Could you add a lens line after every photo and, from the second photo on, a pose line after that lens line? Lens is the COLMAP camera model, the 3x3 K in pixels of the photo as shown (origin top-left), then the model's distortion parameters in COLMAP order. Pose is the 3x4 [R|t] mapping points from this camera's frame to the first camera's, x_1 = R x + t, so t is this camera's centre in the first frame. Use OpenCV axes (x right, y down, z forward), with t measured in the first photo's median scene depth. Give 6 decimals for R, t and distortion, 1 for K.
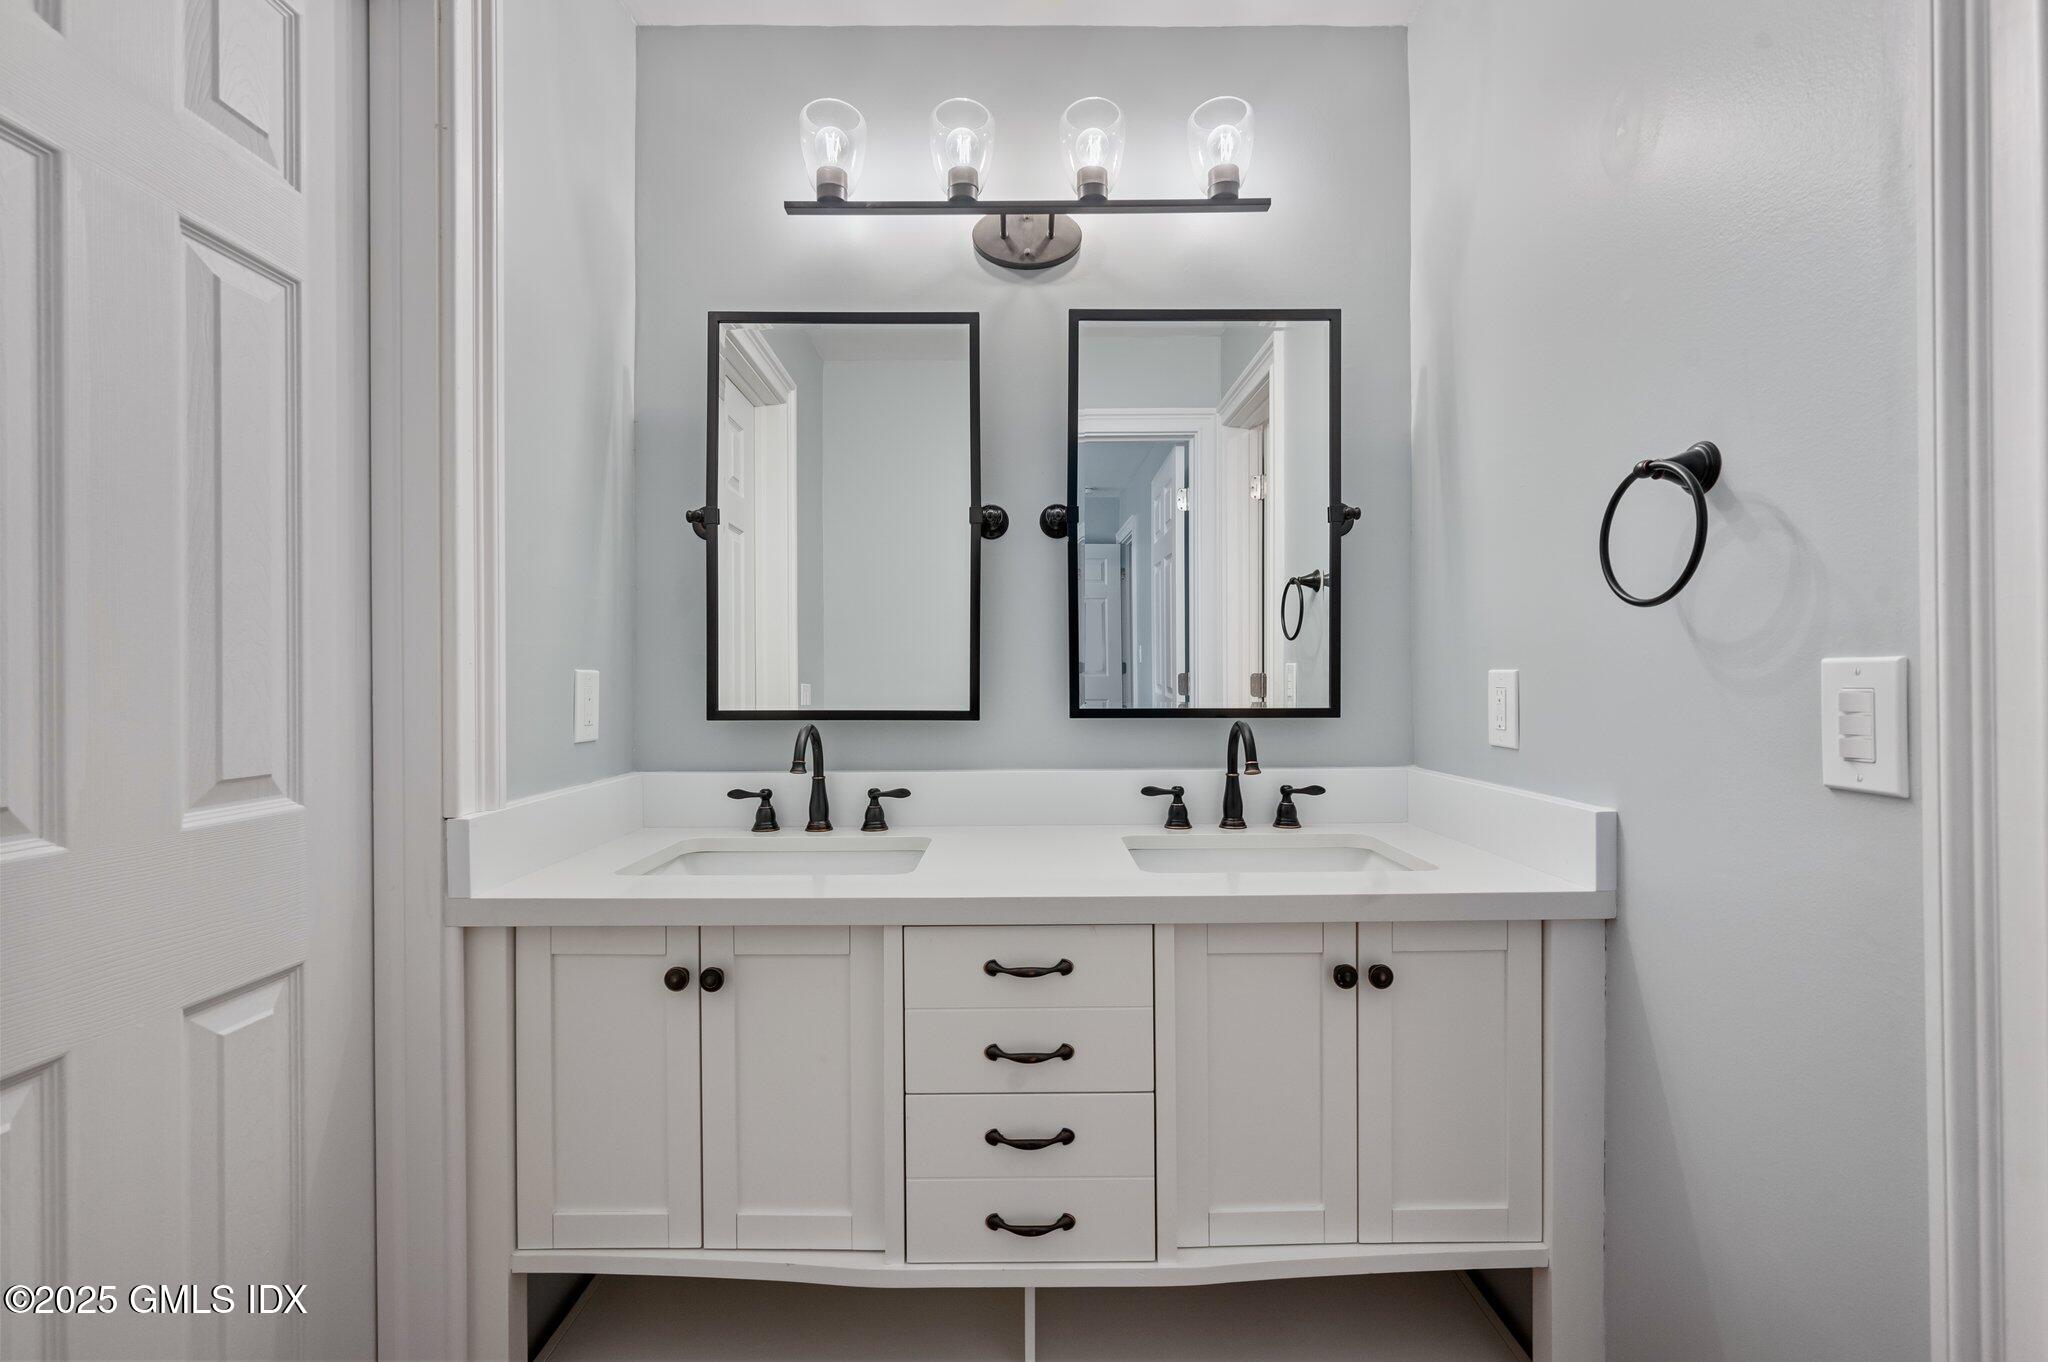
lens RADIAL K [[847.2, 0, 1008.3], [0, 847.2, 681.2], [0, 0, 1]] dist [-0.004640, 0.001205]
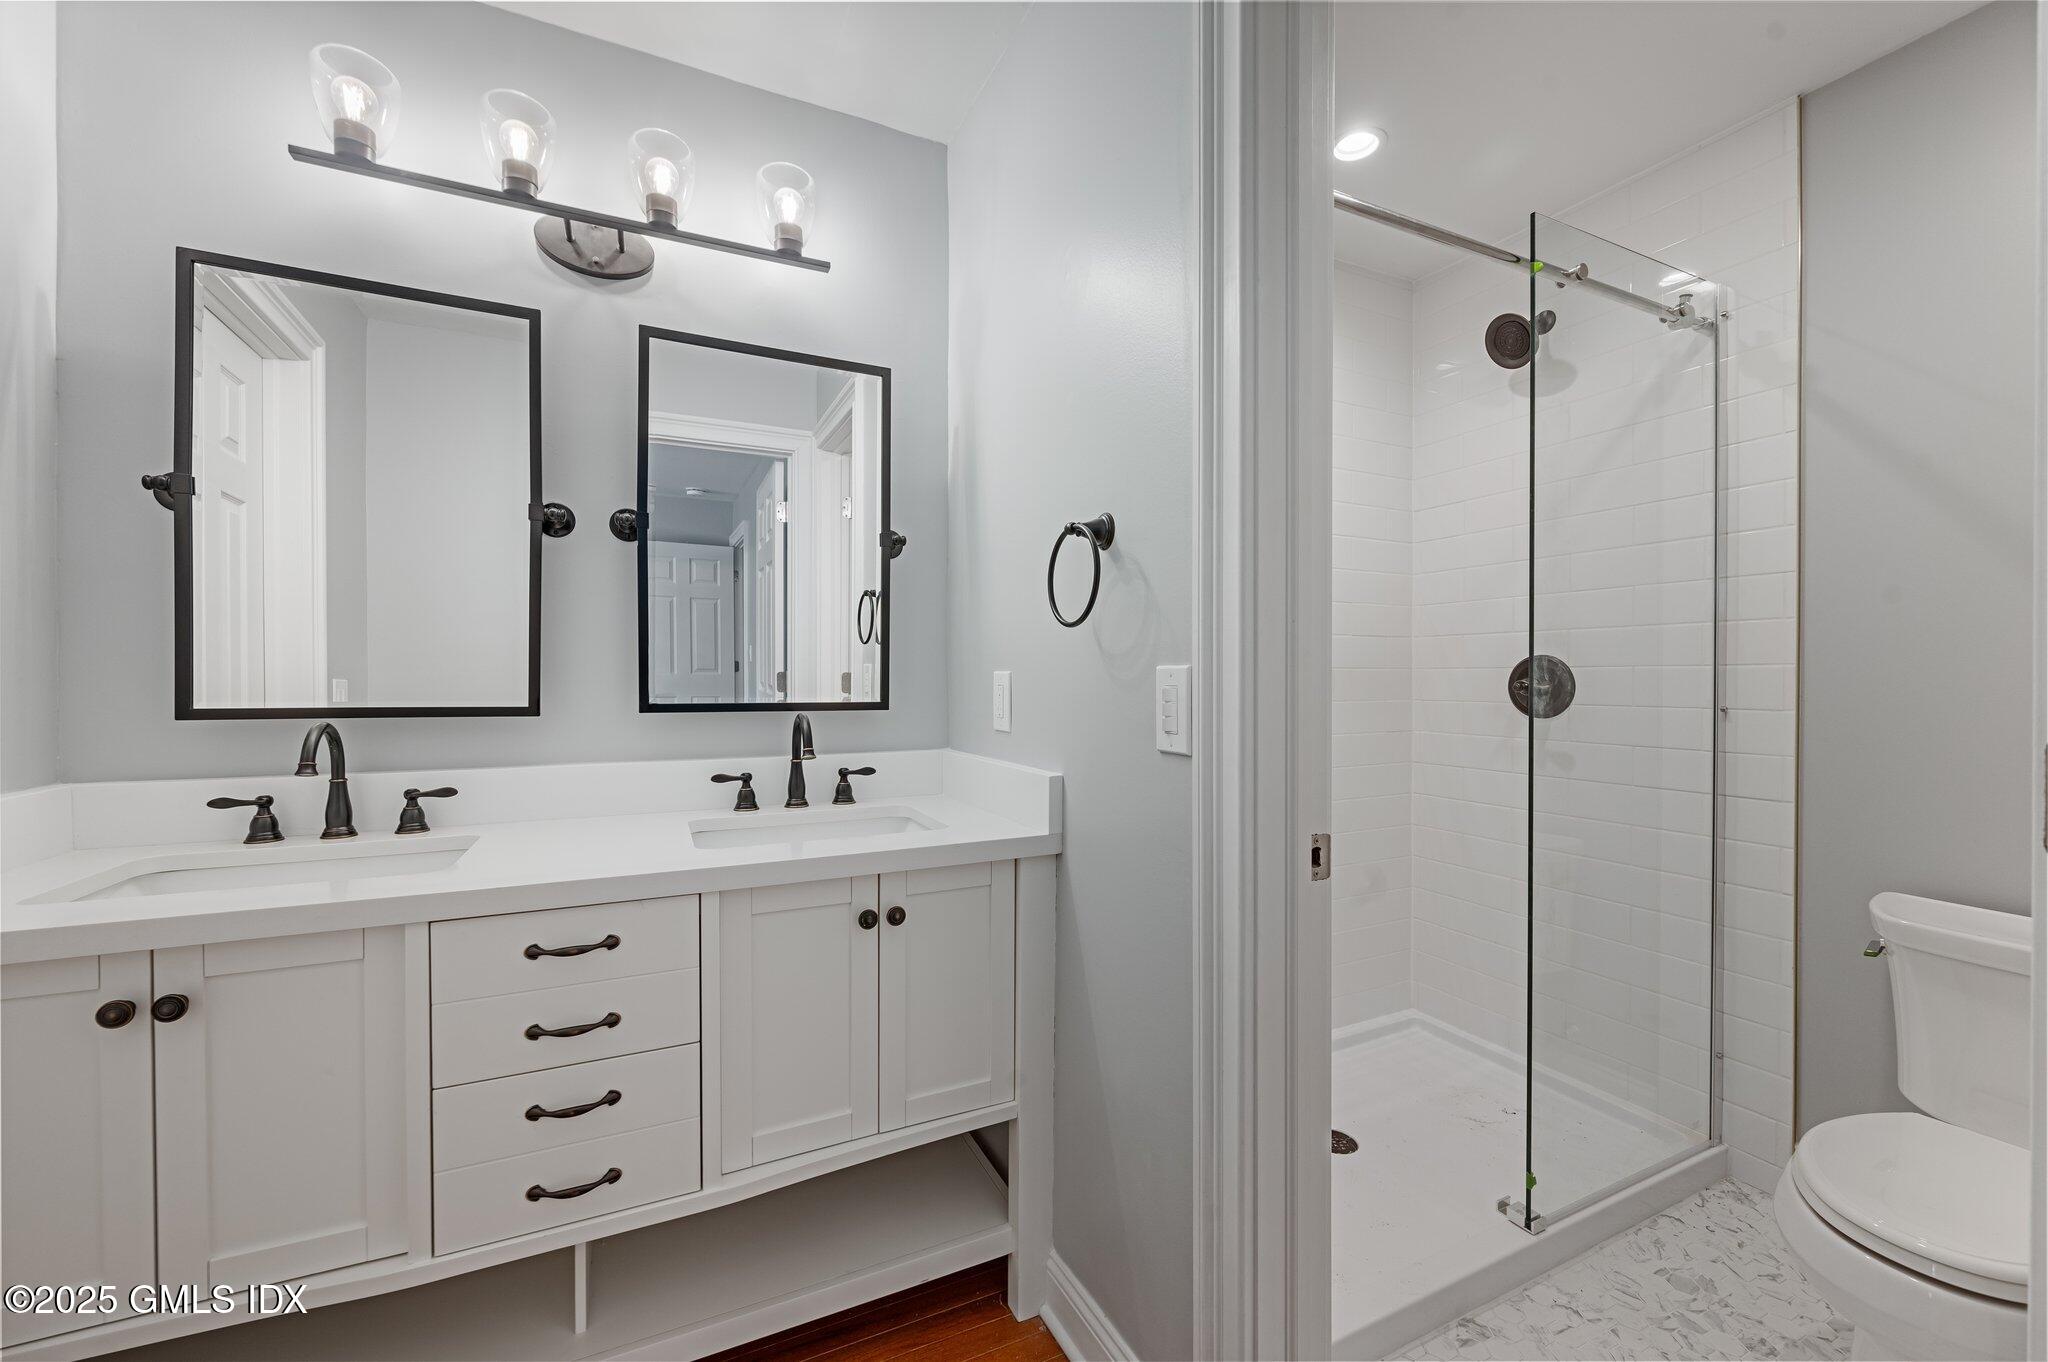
lens RADIAL K [[807.5, 0, 1033.3], [0, 807.5, 688.9], [0, 0, 1]] dist [-0.005287, 0.000038]
pose [[0.902581, 0.001543, 0.430518, 0.085946], [-0.006370, 0.999932, 0.009772, 0.000885], [-0.430473, -0.011562, 0.902529, -0.122821]]
